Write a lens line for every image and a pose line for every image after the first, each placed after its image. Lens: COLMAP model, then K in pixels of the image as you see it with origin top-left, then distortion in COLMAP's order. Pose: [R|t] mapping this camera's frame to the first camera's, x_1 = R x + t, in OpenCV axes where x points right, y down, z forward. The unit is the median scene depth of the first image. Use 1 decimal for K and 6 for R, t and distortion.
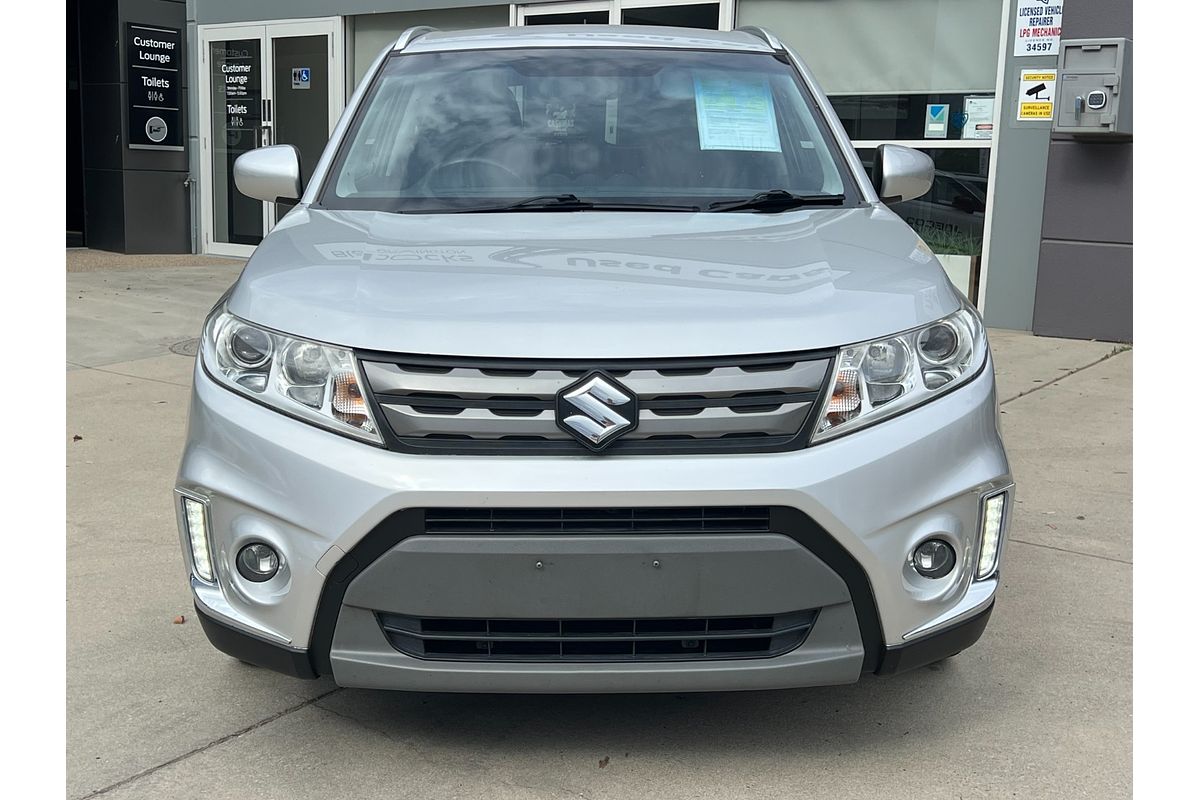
lens RADIAL K [[1436.5, 0, 598.4], [0, 1436.5, 387.3], [0, 0, 1]] dist [0.062694, 0.000000]
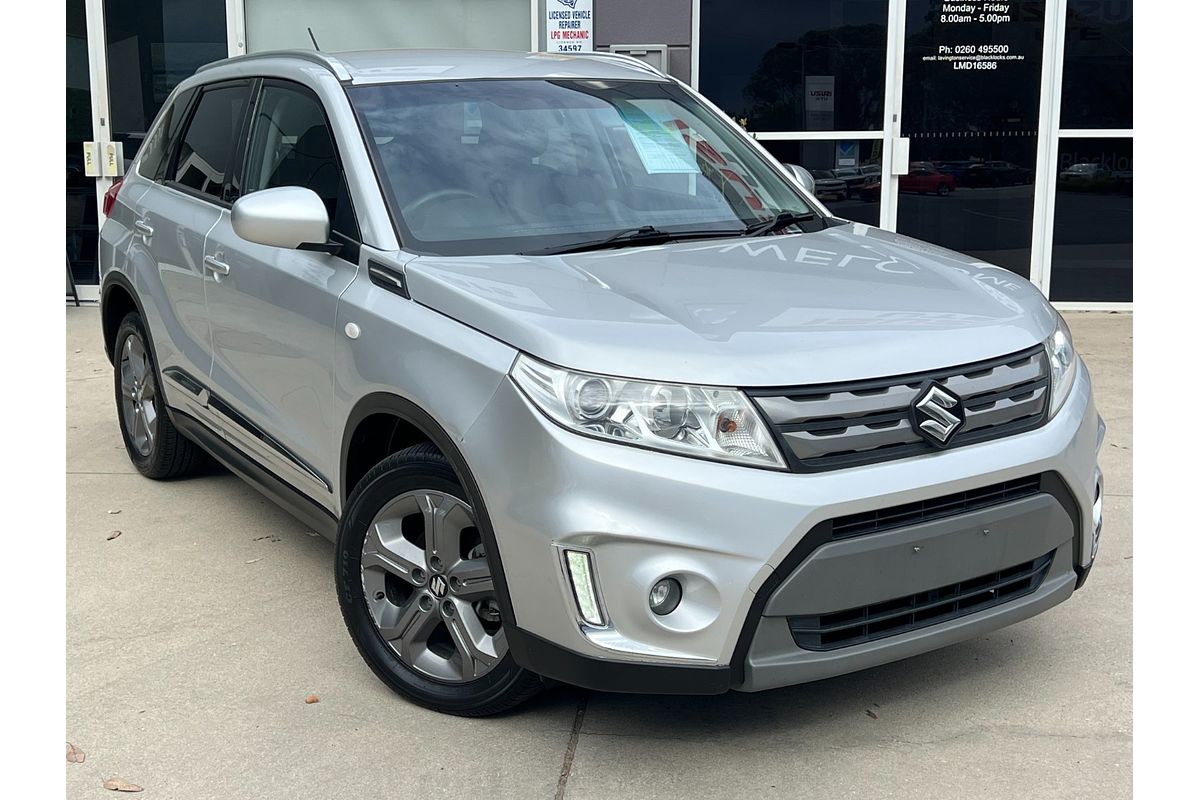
lens RADIAL K [[1520.6, 0, 595.4], [0, 1520.6, 407.0], [0, 0, 1]] dist [0.083435, 0.000000]
pose [[0.839317, -0.123499, 0.529429, -0.885456], [0.109530, 0.992300, 0.057830, -0.091582], [-0.532495, 0.009451, 0.846381, 0.073592]]
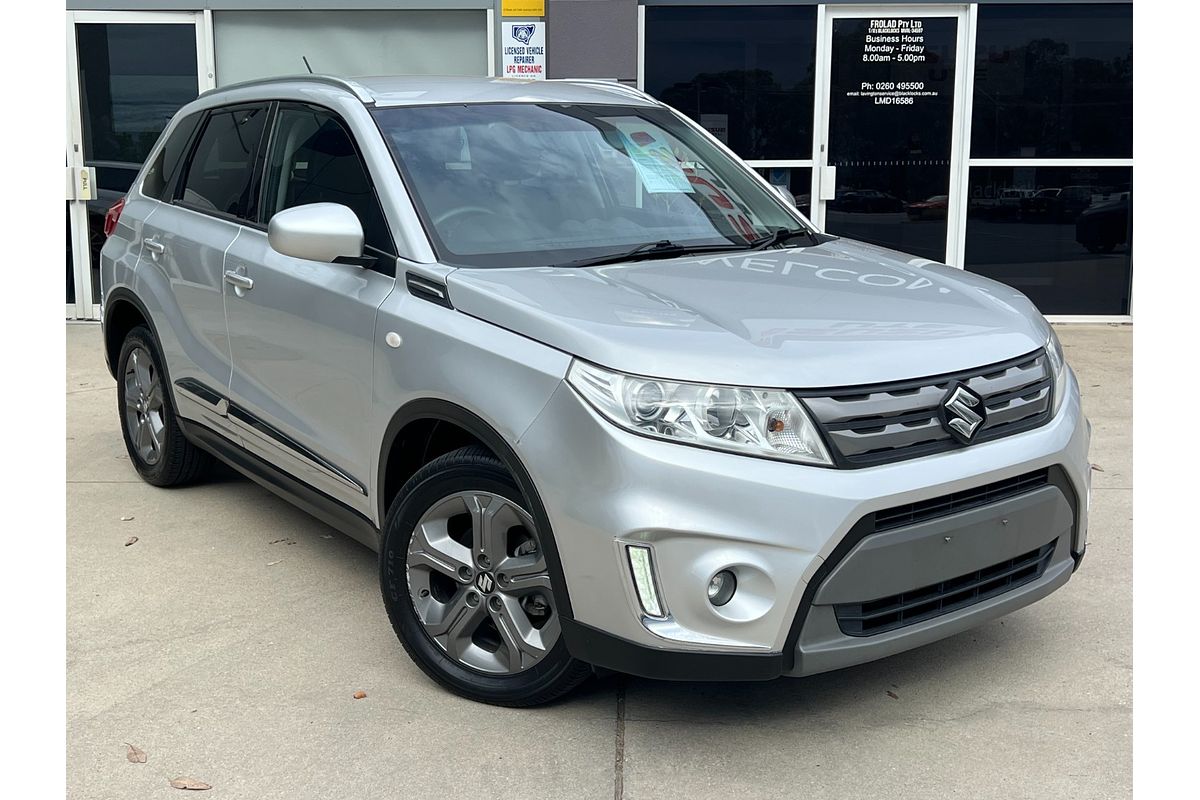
lens RADIAL K [[1391.8, 0, 606.7], [0, 1391.8, 405.0], [0, 0, 1]] dist [0.074845, 0.000000]
pose [[0.792936, -0.127497, 0.595816, -0.965875], [0.115762, 0.991575, 0.058123, -0.096764], [-0.598207, 0.022885, 0.801015, 0.185251]]
